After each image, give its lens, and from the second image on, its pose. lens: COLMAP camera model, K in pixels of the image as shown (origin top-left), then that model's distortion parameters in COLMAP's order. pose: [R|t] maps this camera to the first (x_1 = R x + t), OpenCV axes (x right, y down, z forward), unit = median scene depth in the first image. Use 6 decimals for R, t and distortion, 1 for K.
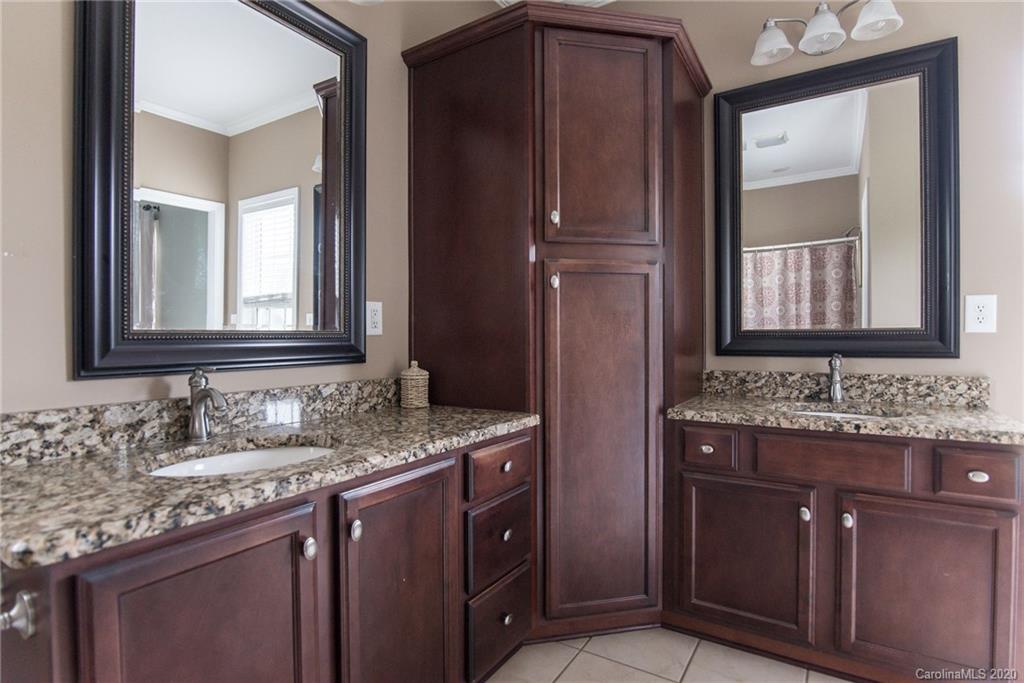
lens RADIAL K [[516.7, 0, 512.5], [0, 516.7, 339.7], [0, 0, 1]] dist [-0.022795, -0.000402]
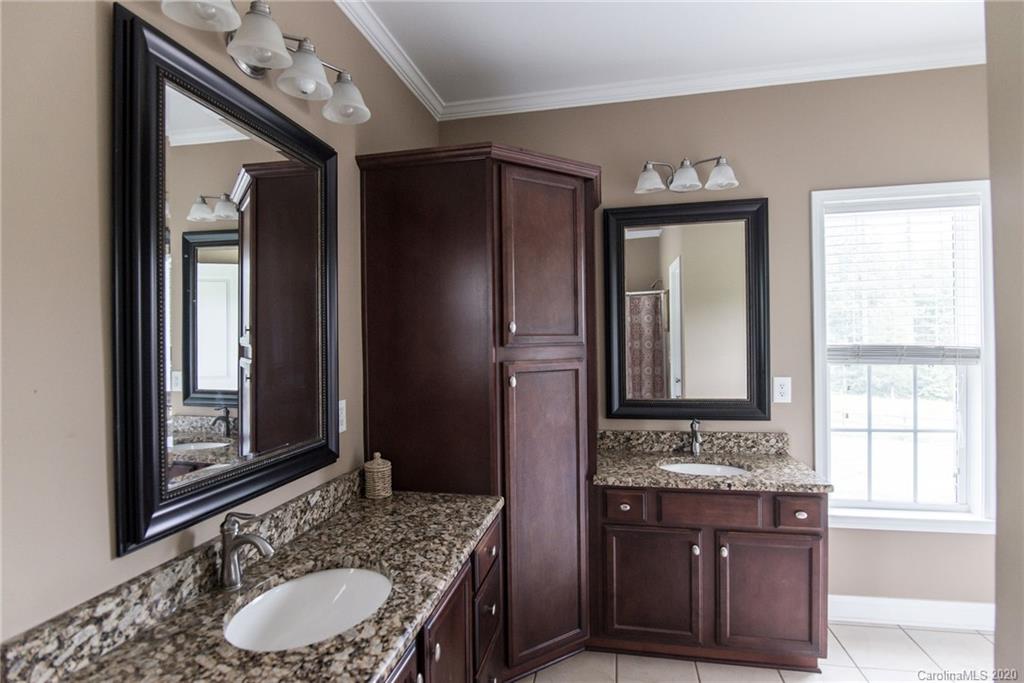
lens RADIAL K [[501.6, 0, 512.0], [0, 501.6, 341.5], [0, 0, 1]] dist [-0.022291, -0.000015]
pose [[0.934241, -0.008794, 0.356535, -0.354657], [0.012259, 0.999897, -0.007460, -0.211556], [-0.356433, 0.011341, 0.934252, -0.077637]]
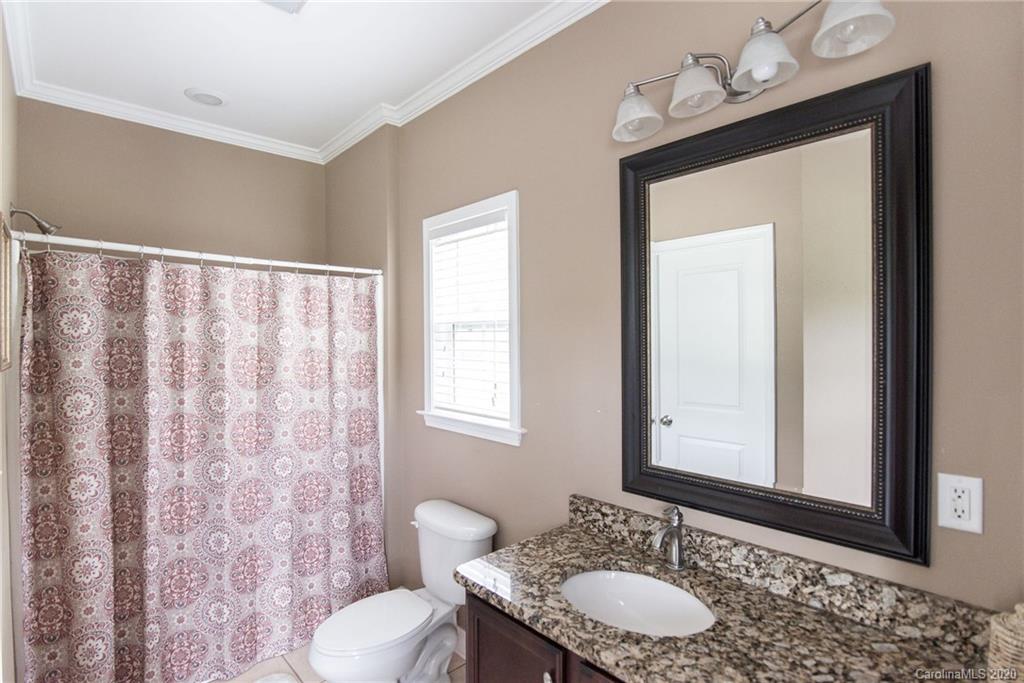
lens RADIAL K [[501.6, 0, 512.0], [0, 501.6, 341.5], [0, 0, 1]] dist [-0.022291, -0.000015]
pose [[-0.247586, 0.015756, -0.968738, 0.503608], [0.001152, 0.999872, 0.015968, -0.286317], [0.968865, 0.002837, -0.247572, 0.733506]]
